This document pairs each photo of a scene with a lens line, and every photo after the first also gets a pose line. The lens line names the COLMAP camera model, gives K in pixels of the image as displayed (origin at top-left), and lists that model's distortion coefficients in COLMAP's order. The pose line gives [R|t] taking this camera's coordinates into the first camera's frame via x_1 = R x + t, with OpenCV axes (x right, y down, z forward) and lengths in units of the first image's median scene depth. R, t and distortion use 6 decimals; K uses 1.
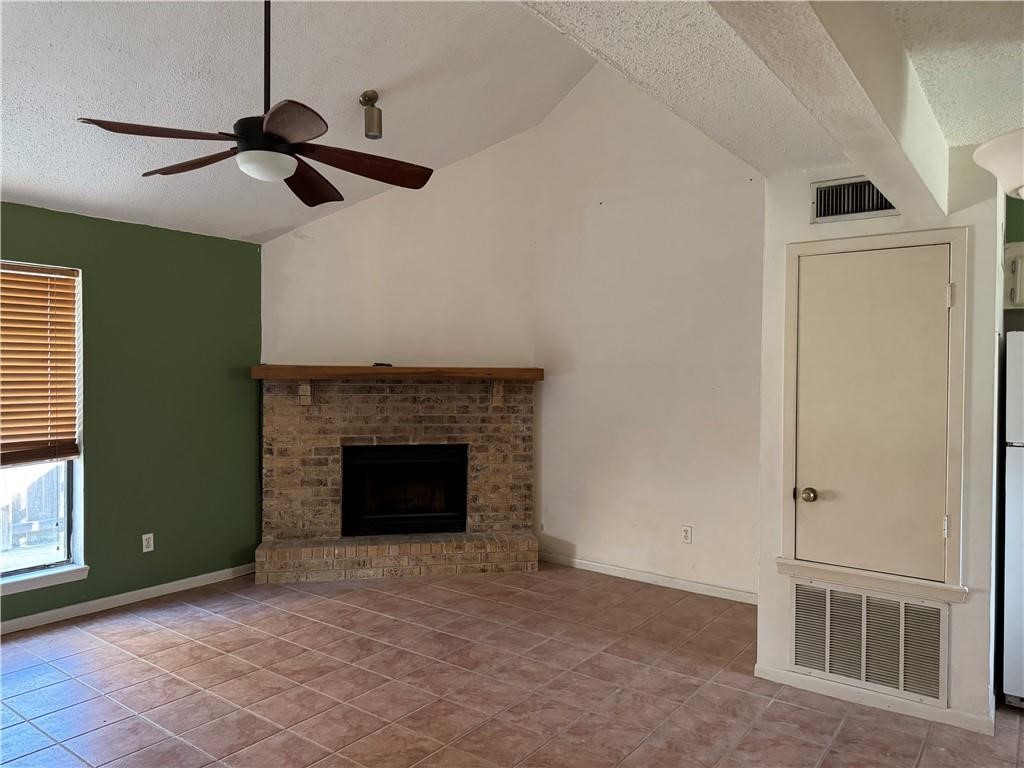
lens RADIAL K [[720.3, 0, 512.0], [0, 720.3, 384.0], [0, 0, 1]] dist [0.151810, -0.243327]
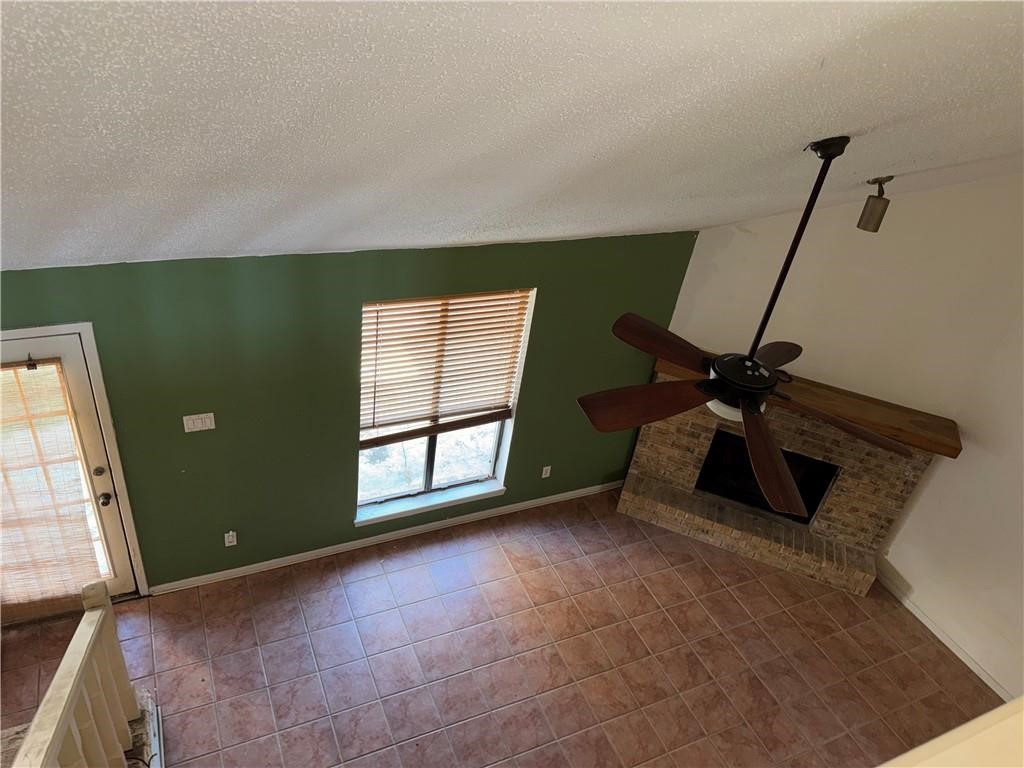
lens RADIAL K [[723.2, 0, 491.2], [0, 723.2, 383.7], [0, 0, 1]] dist [0.071423, -0.131127]
pose [[0.867811, 0.357776, -0.344821, -0.179525], [-0.126827, 0.830449, 0.542465, -0.504104], [0.480437, -0.427025, 0.766048, 0.062477]]
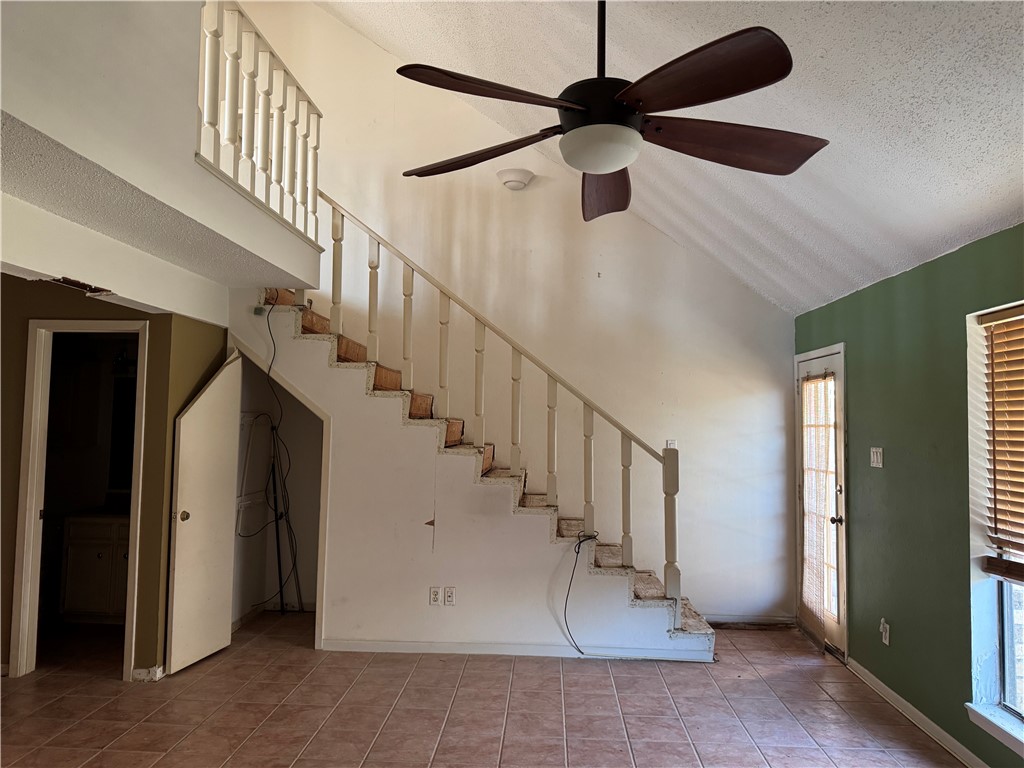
lens RADIAL K [[712.8, 0, 512.0], [0, 712.8, 384.0], [0, 0, 1]] dist [-0.001739, -0.000725]
pose [[-0.833744, -0.051882, -0.549708, 0.057622], [-0.030682, 0.998391, -0.047694, -0.024239], [0.551298, -0.022899, -0.833994, 0.941429]]
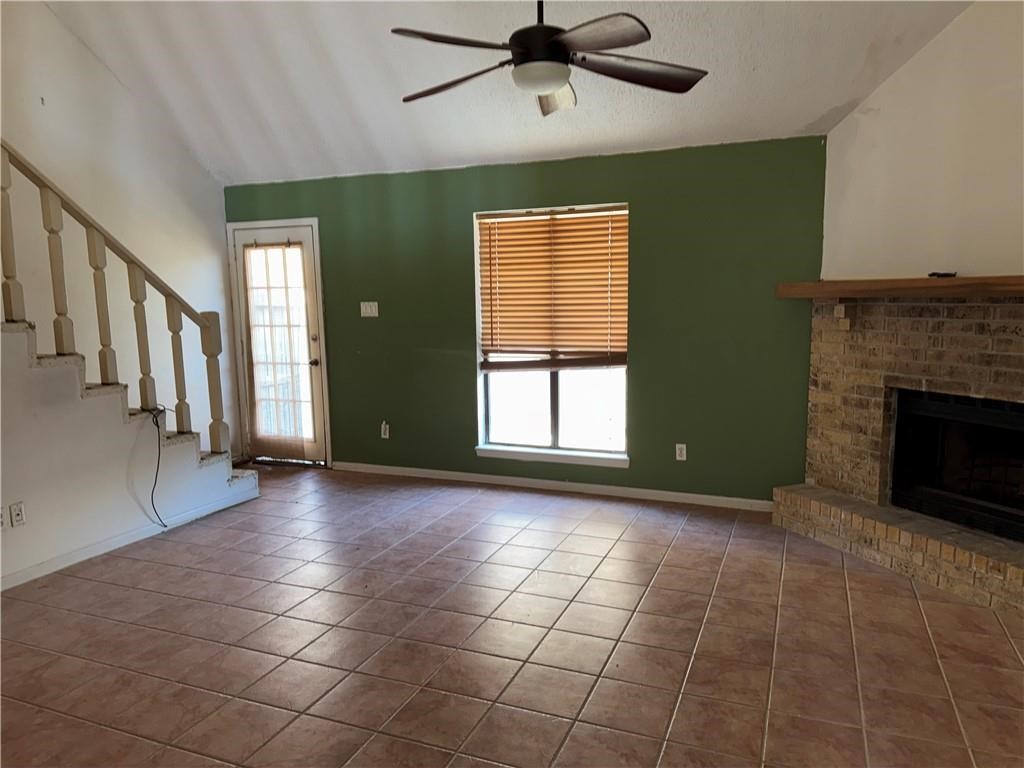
lens RADIAL K [[723.6, 0, 513.3], [0, 723.6, 394.4], [0, 0, 1]] dist [0.078268, -0.088408]
pose [[0.247082, 0.120045, -0.961530, 0.407664], [0.000414, 0.992283, 0.123991, -0.001374], [0.968994, -0.031034, 0.245126, 0.441593]]
